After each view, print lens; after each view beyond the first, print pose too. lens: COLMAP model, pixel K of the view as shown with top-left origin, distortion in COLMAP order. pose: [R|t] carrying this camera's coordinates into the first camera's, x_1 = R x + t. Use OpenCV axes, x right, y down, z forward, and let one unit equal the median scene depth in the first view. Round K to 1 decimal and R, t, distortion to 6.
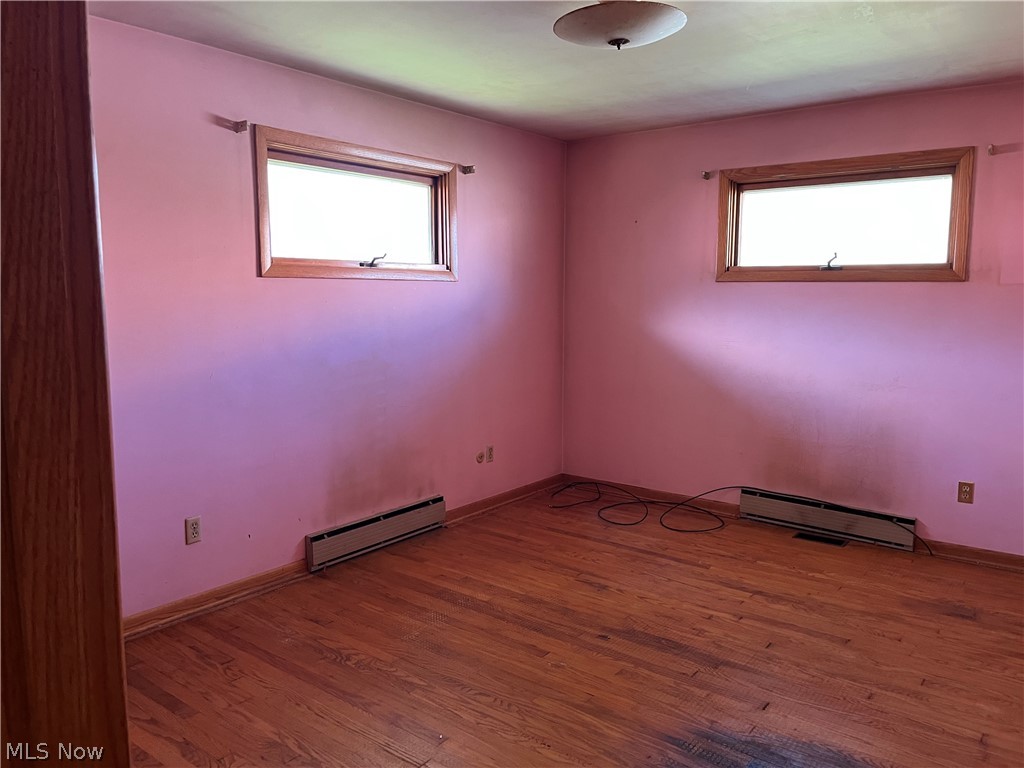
lens RADIAL K [[771.7, 0, 509.2], [0, 771.7, 390.3], [0, 0, 1]] dist [0.007525, -0.001341]
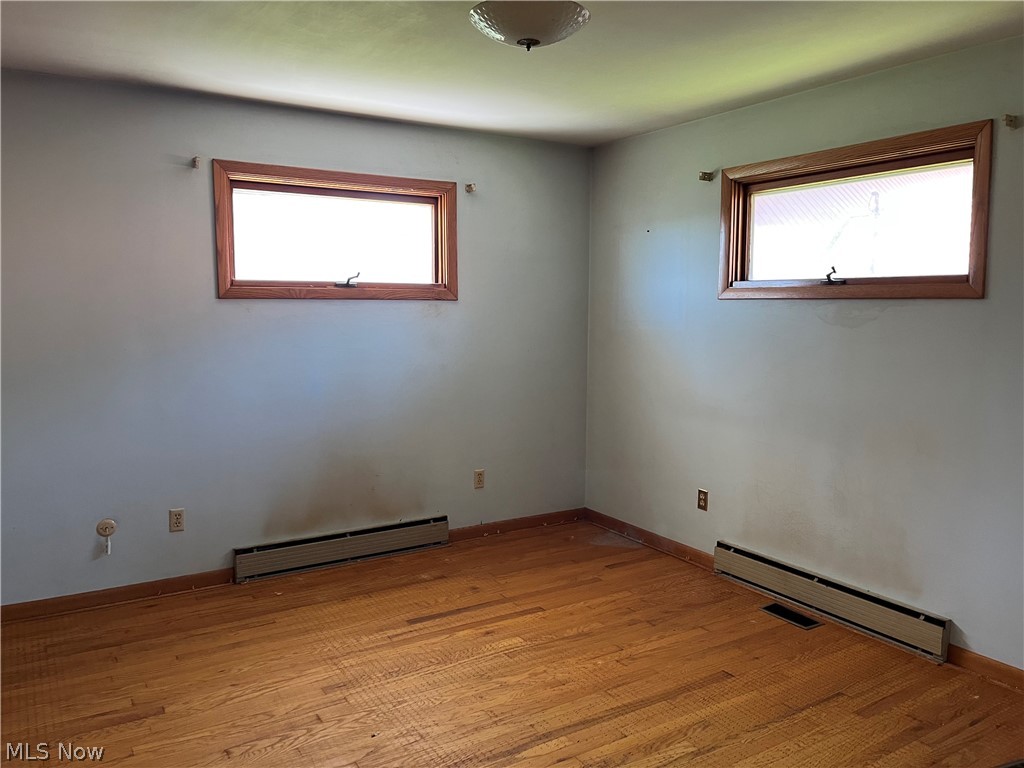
lens RADIAL K [[771.7, 0, 512.0], [0, 771.7, 378.6], [0, 0, 1]] dist [0.007525, -0.001341]
pose [[0.922877, 0.037292, -0.383286, 0.439143], [-0.051083, 0.998359, -0.025864, -0.019472], [0.381692, 0.043449, 0.923268, 0.131595]]
